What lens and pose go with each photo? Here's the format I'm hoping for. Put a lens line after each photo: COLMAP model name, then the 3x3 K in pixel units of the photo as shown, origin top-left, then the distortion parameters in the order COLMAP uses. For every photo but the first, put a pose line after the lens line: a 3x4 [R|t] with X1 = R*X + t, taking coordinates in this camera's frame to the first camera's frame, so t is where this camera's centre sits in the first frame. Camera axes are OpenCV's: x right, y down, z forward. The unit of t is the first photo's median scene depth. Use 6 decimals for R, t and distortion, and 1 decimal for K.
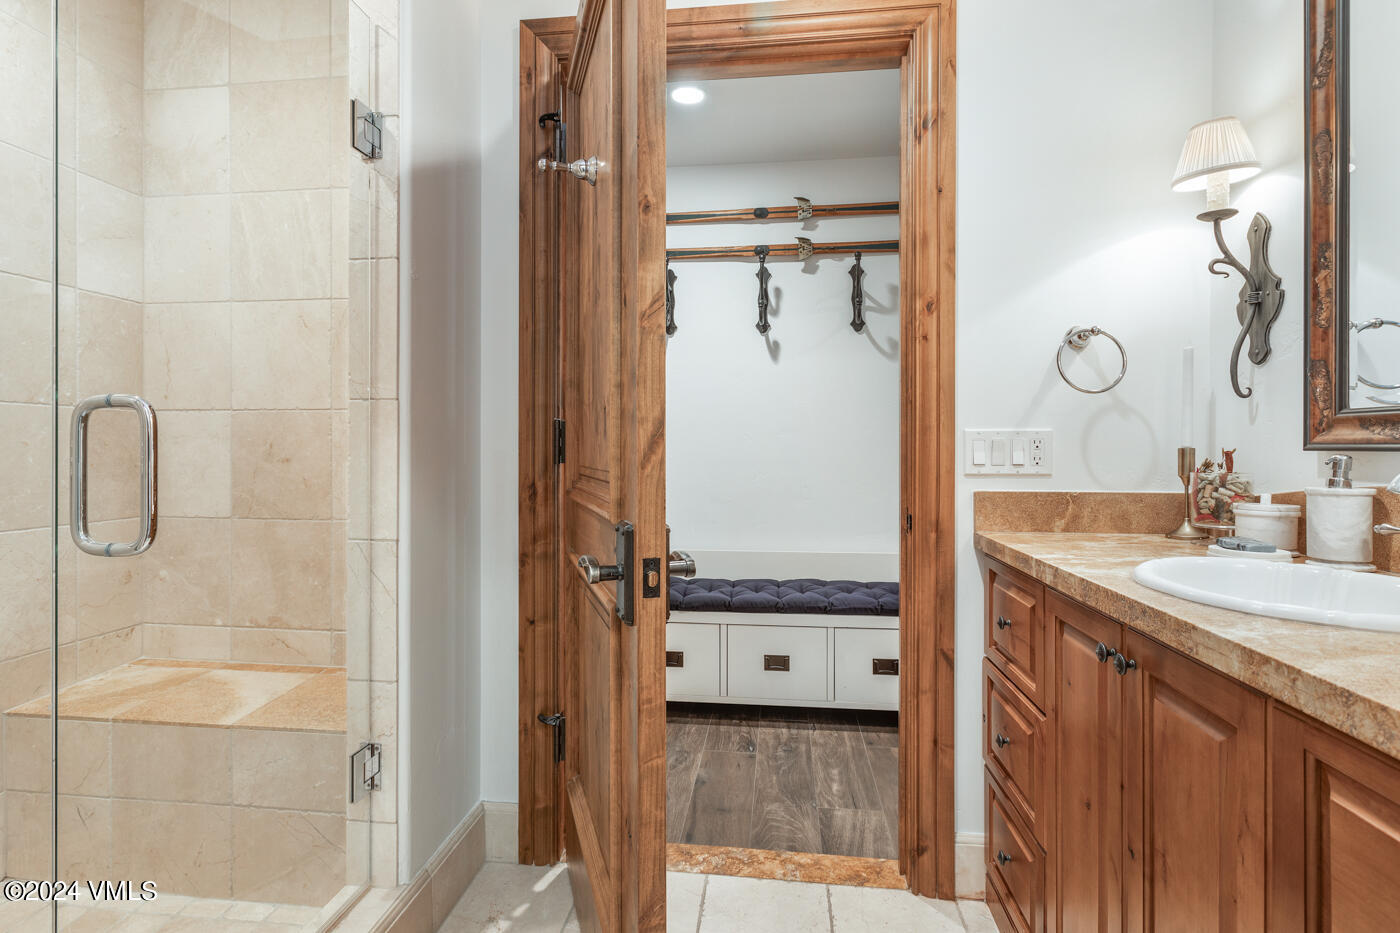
lens RADIAL K [[678.1, 0, 701.0], [0, 678.1, 456.0], [0, 0, 1]] dist [-0.000085, -0.000004]
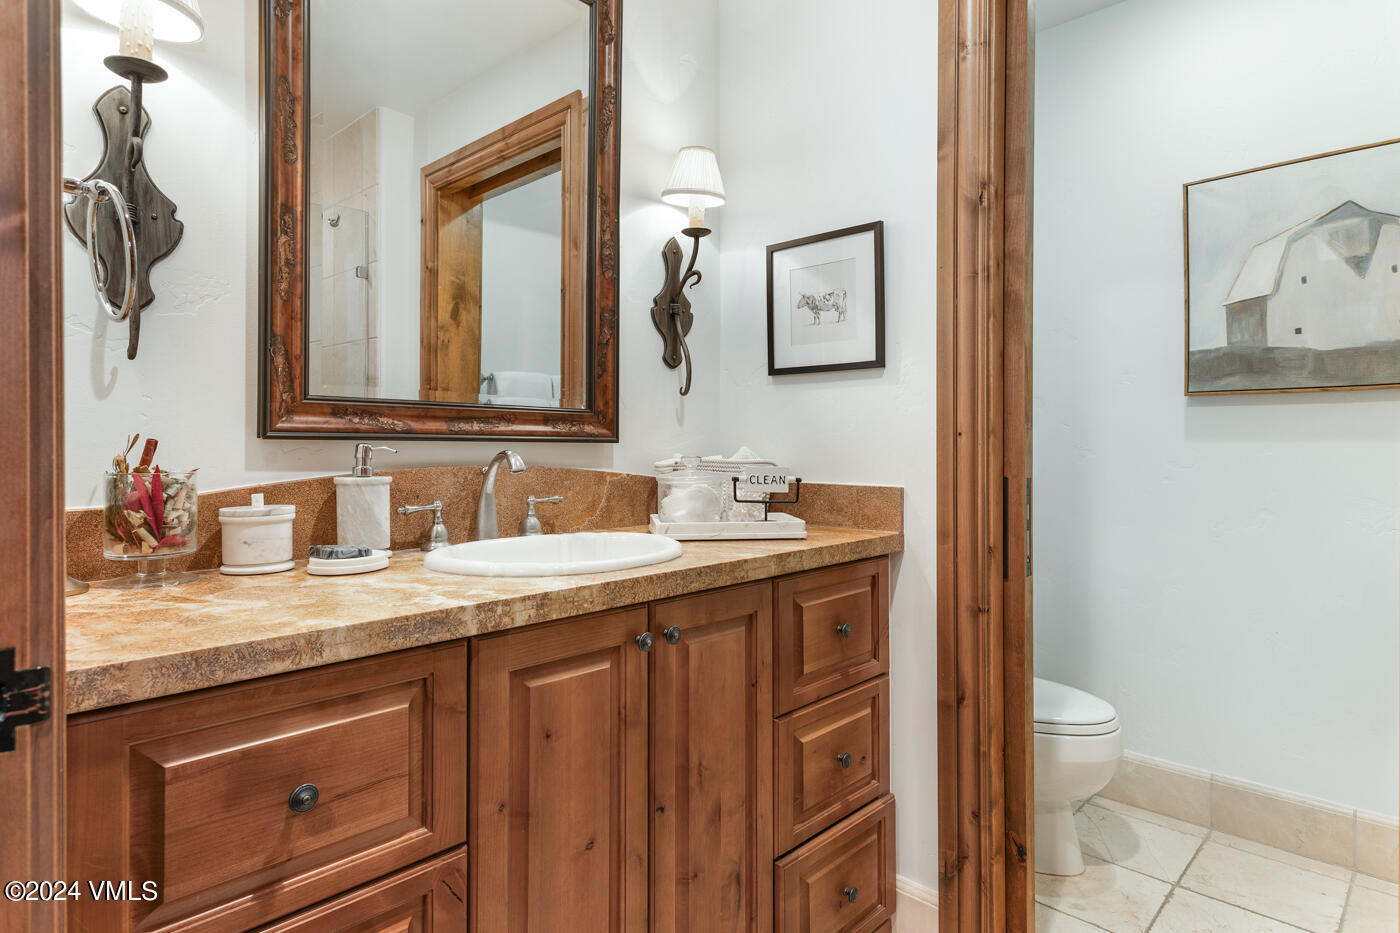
lens RADIAL K [[785.7, 0, 700.7], [0, 785.7, 456.0], [0, 0, 1]] dist [0.000737, 0.000066]
pose [[-0.803230, -0.002634, 0.595663, -0.127242], [0.005124, 0.999923, 0.011331, 0.005231], [-0.595647, 0.012153, -0.803154, 1.534661]]
